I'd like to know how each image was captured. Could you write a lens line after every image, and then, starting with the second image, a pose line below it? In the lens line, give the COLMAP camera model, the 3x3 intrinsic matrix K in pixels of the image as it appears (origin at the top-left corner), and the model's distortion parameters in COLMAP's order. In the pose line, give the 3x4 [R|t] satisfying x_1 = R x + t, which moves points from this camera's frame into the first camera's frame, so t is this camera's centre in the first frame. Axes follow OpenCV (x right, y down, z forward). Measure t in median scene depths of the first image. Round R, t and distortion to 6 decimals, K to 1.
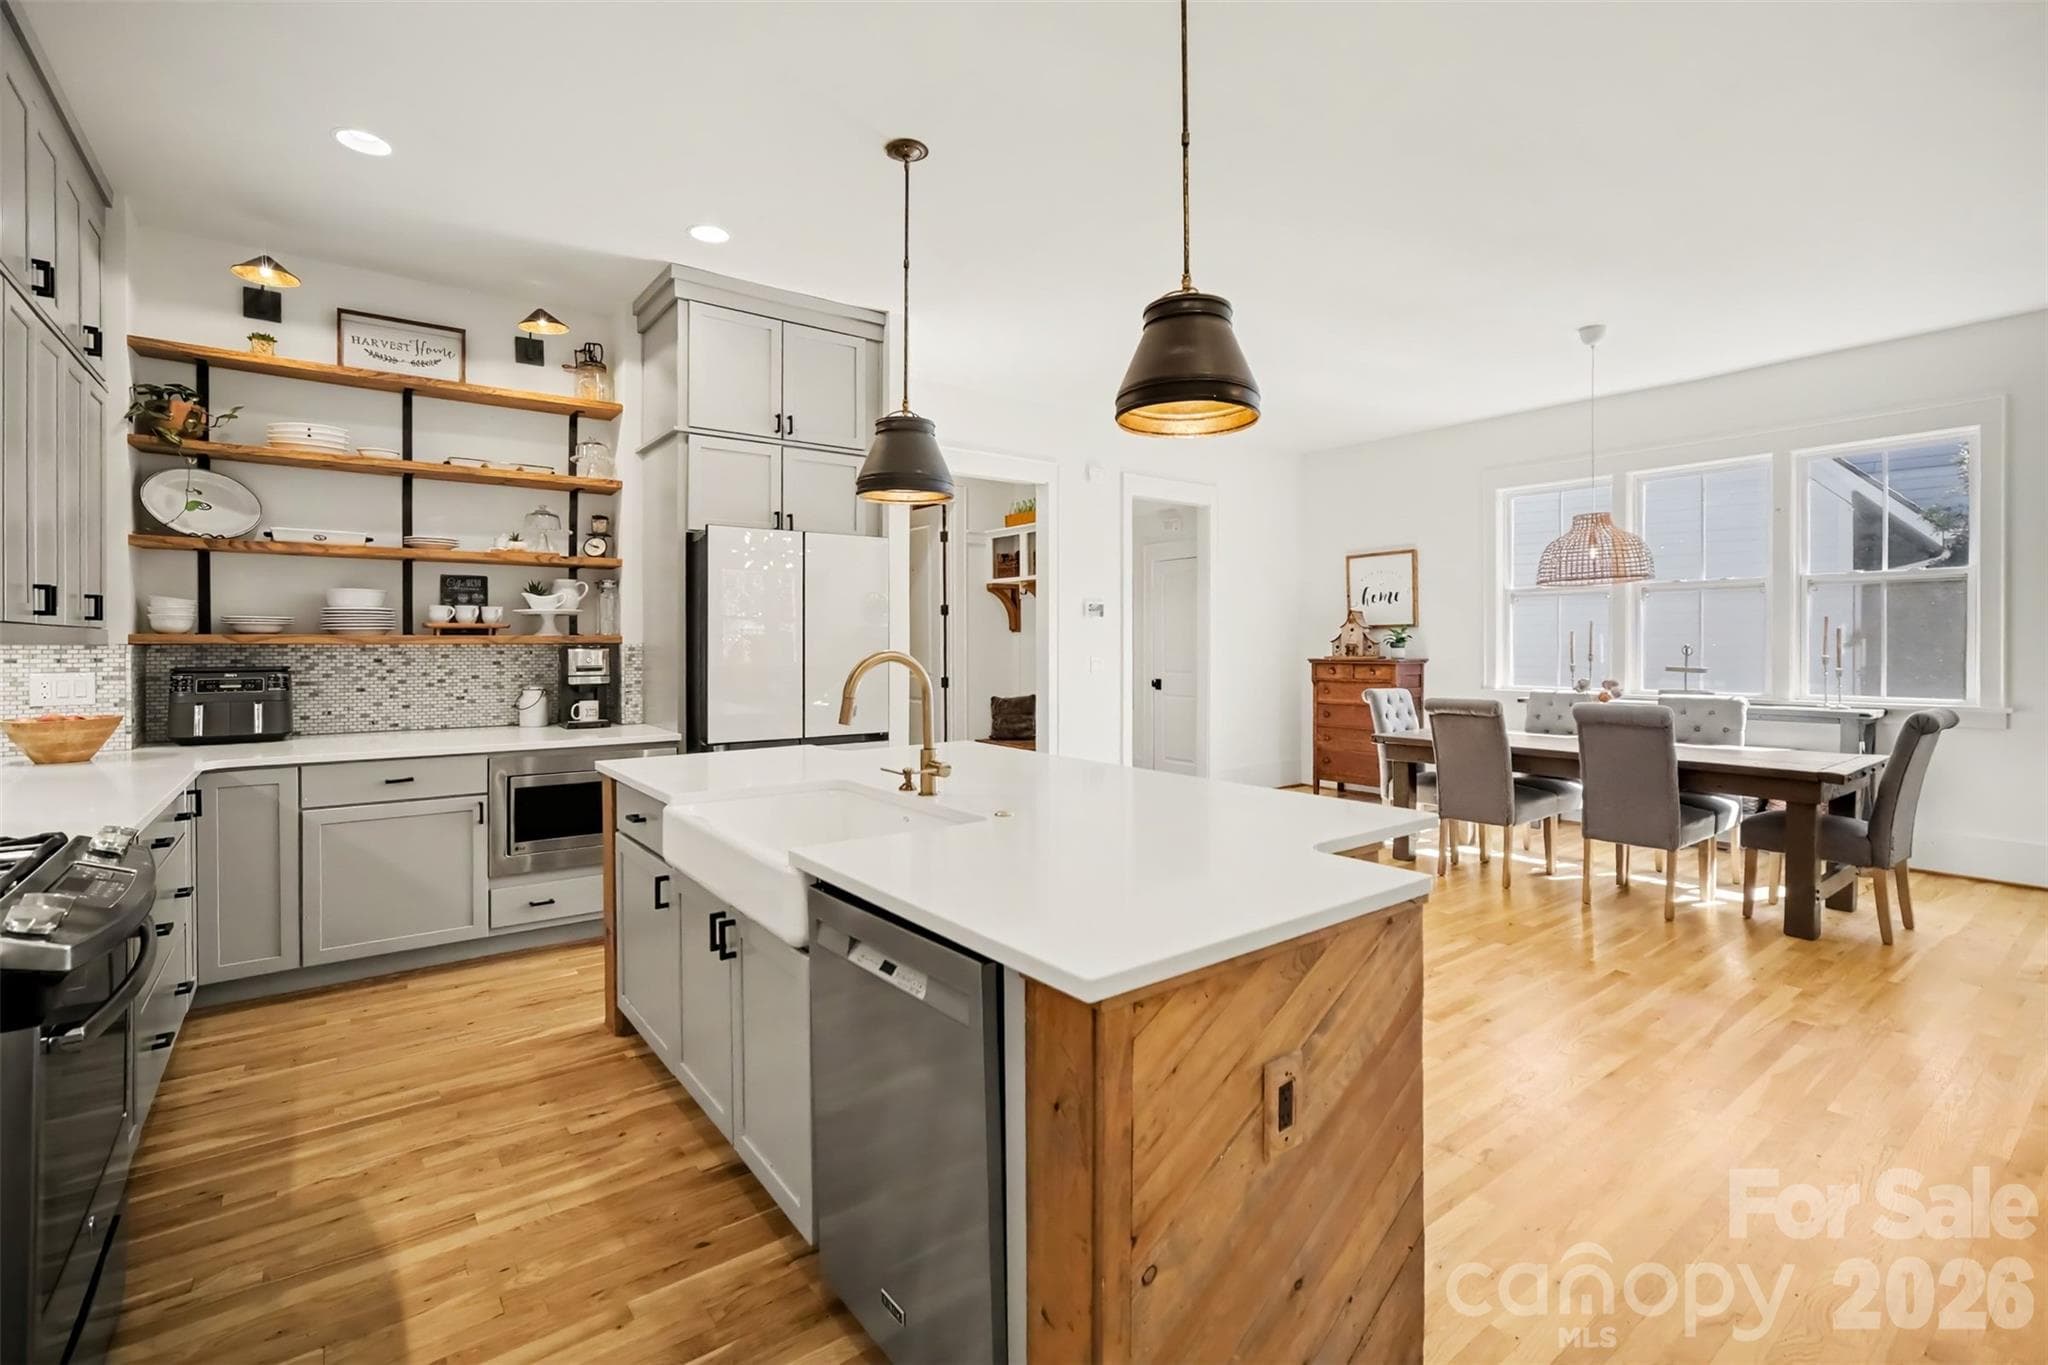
lens RADIAL K [[903.5, 0, 1033.2], [0, 903.5, 652.1], [0, 0, 1]] dist [-0.000081, -0.000016]
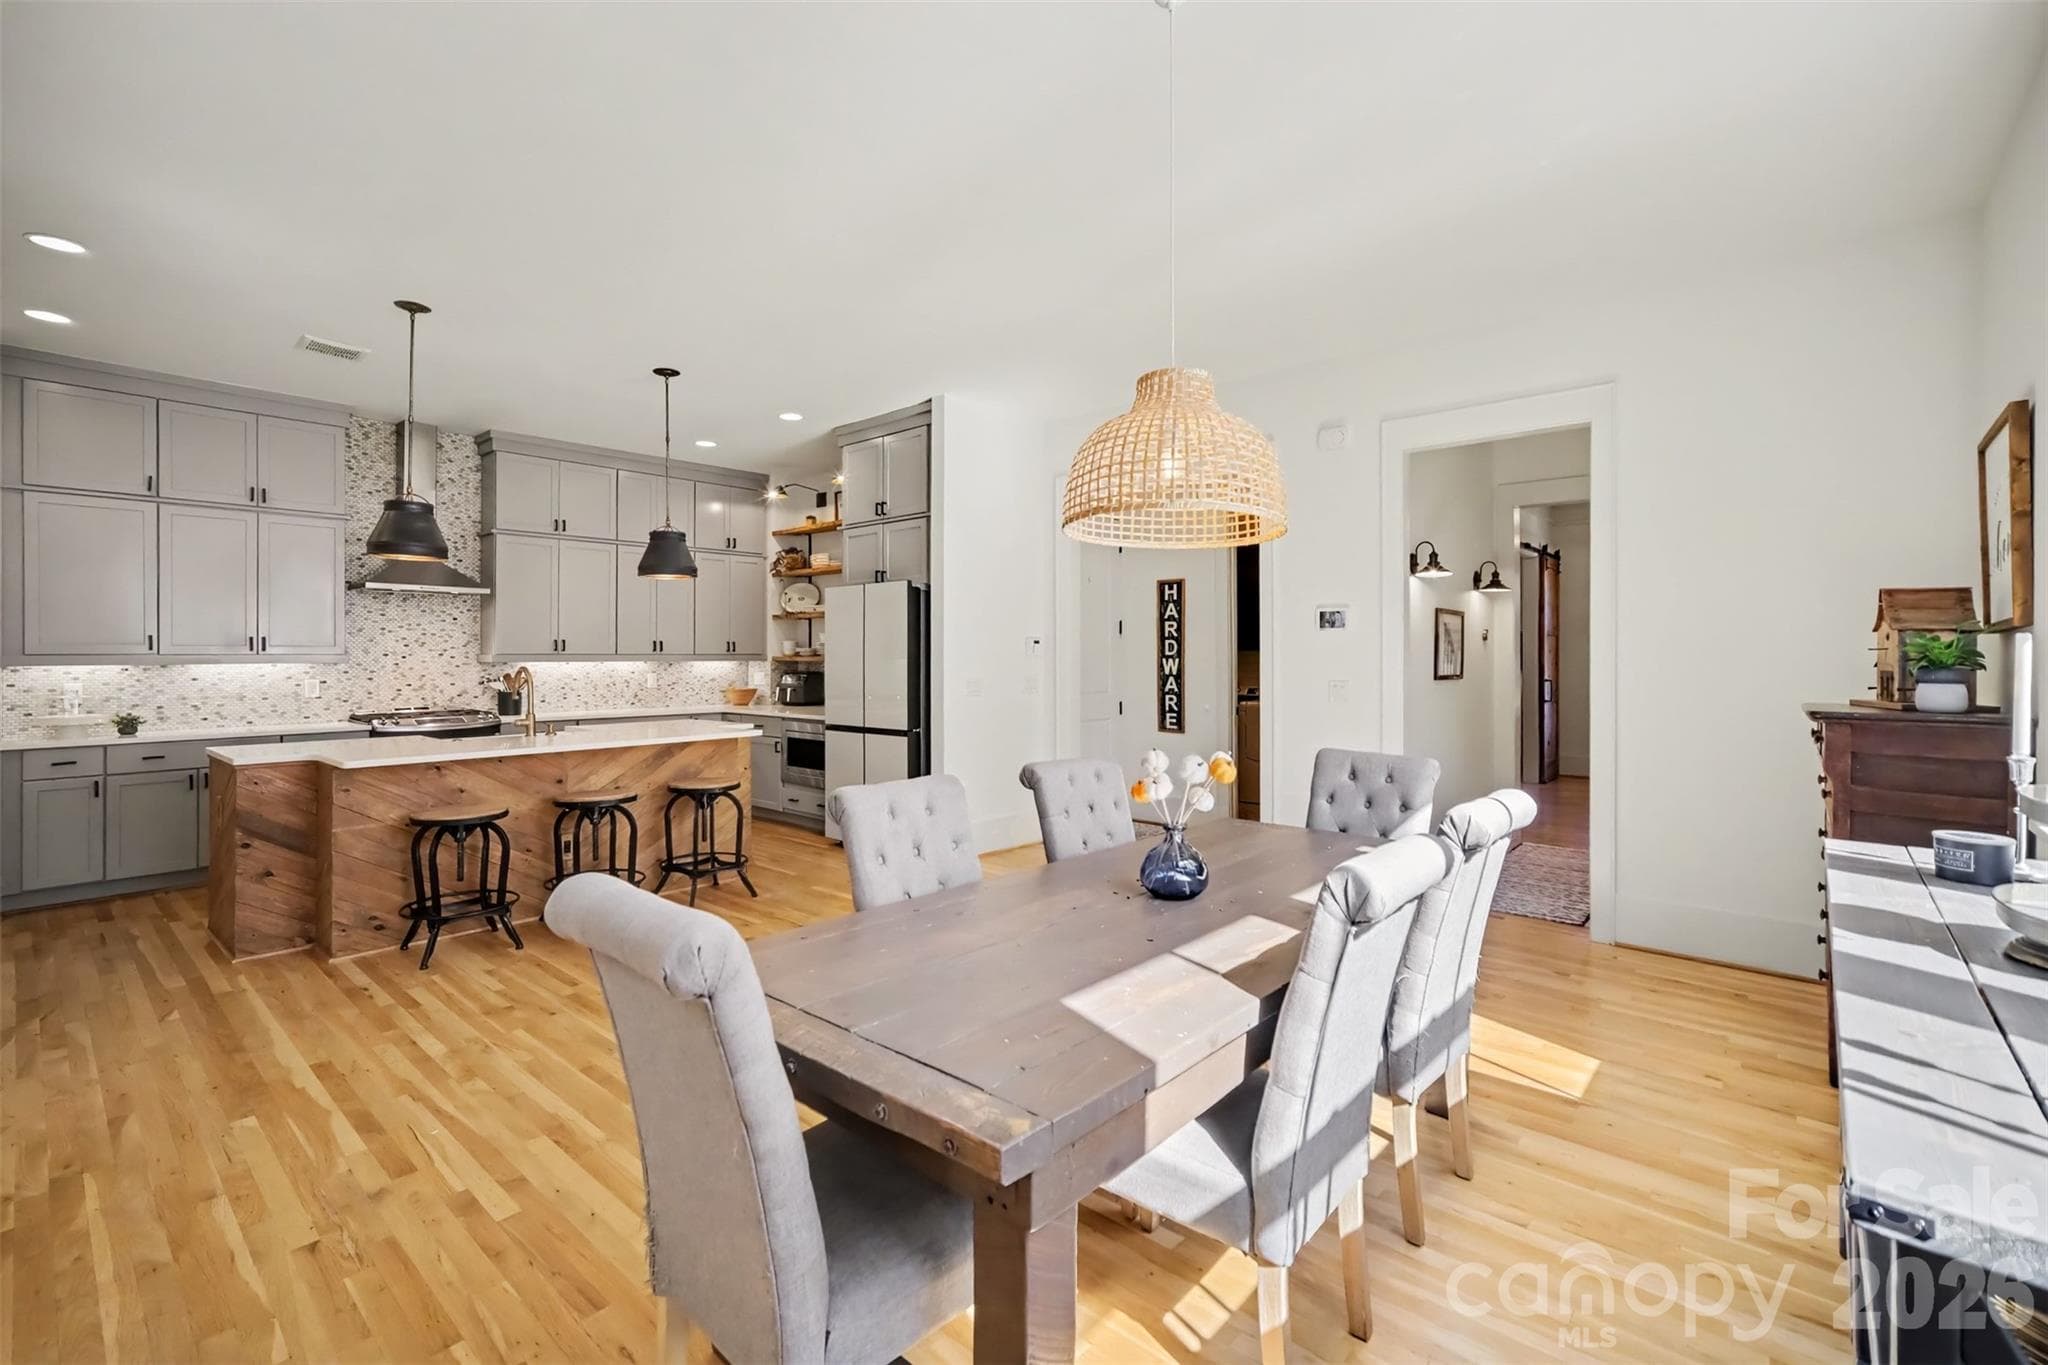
lens RADIAL K [[903.5, 0, 1033.2], [0, 903.5, 652.1], [0, 0, 1]] dist [-0.000081, -0.000016]
pose [[0.190420, -0.008189, -0.981669, 1.385430], [-0.007898, 0.999920, -0.009873, -0.013500], [0.981671, 0.009633, 0.190340, 1.134332]]
